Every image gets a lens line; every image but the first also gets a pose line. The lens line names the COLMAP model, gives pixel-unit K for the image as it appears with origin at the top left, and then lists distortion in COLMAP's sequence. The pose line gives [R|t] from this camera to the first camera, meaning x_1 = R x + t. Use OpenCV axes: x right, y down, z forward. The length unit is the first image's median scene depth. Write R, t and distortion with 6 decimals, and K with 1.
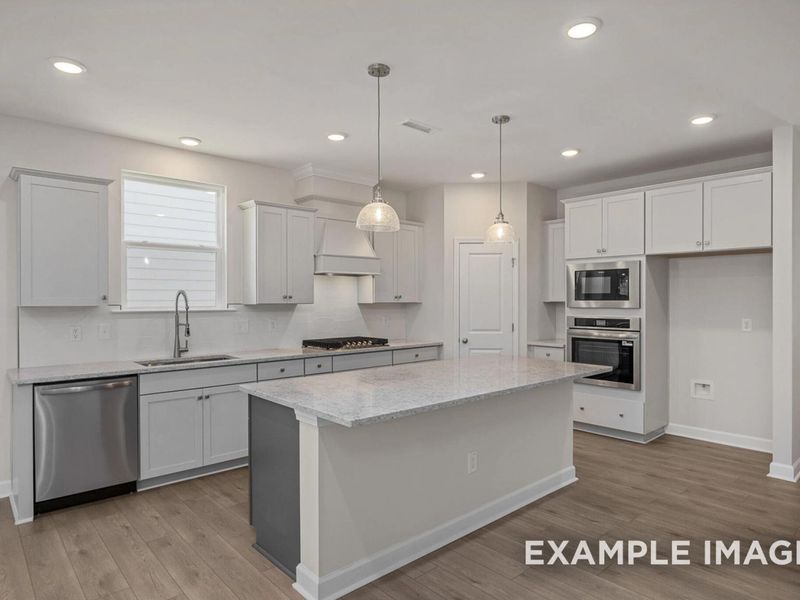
lens RADIAL K [[496.7, 0, 403.2], [0, 496.7, 304.5], [0, 0, 1]] dist [0.005039, 0.001476]
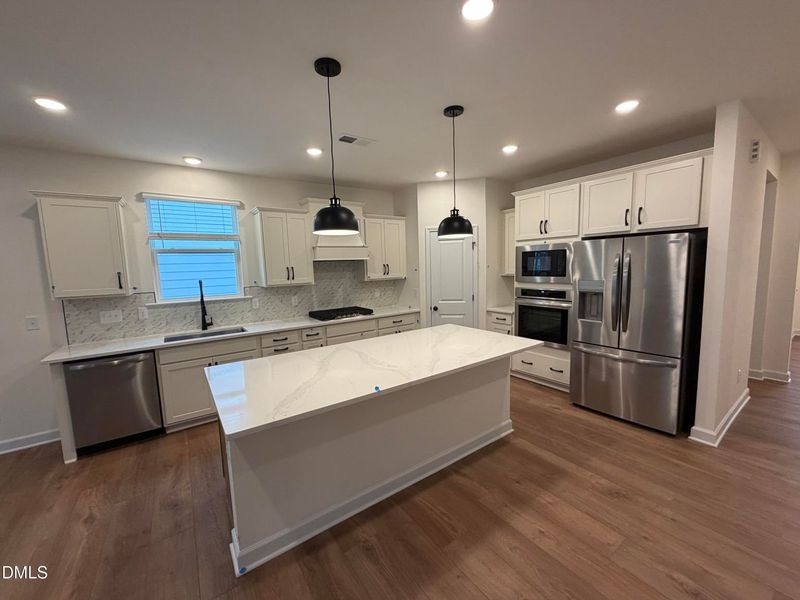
lens RADIAL K [[317.7, 0, 395.5], [0, 317.7, 298.1], [0, 0, 1]] dist [-0.000352, 0.000027]
pose [[0.993054, -0.017966, -0.116283, 0.129250], [0.027952, 0.996004, 0.084822, -0.029970], [0.114294, -0.087484, 0.989588, 0.189936]]
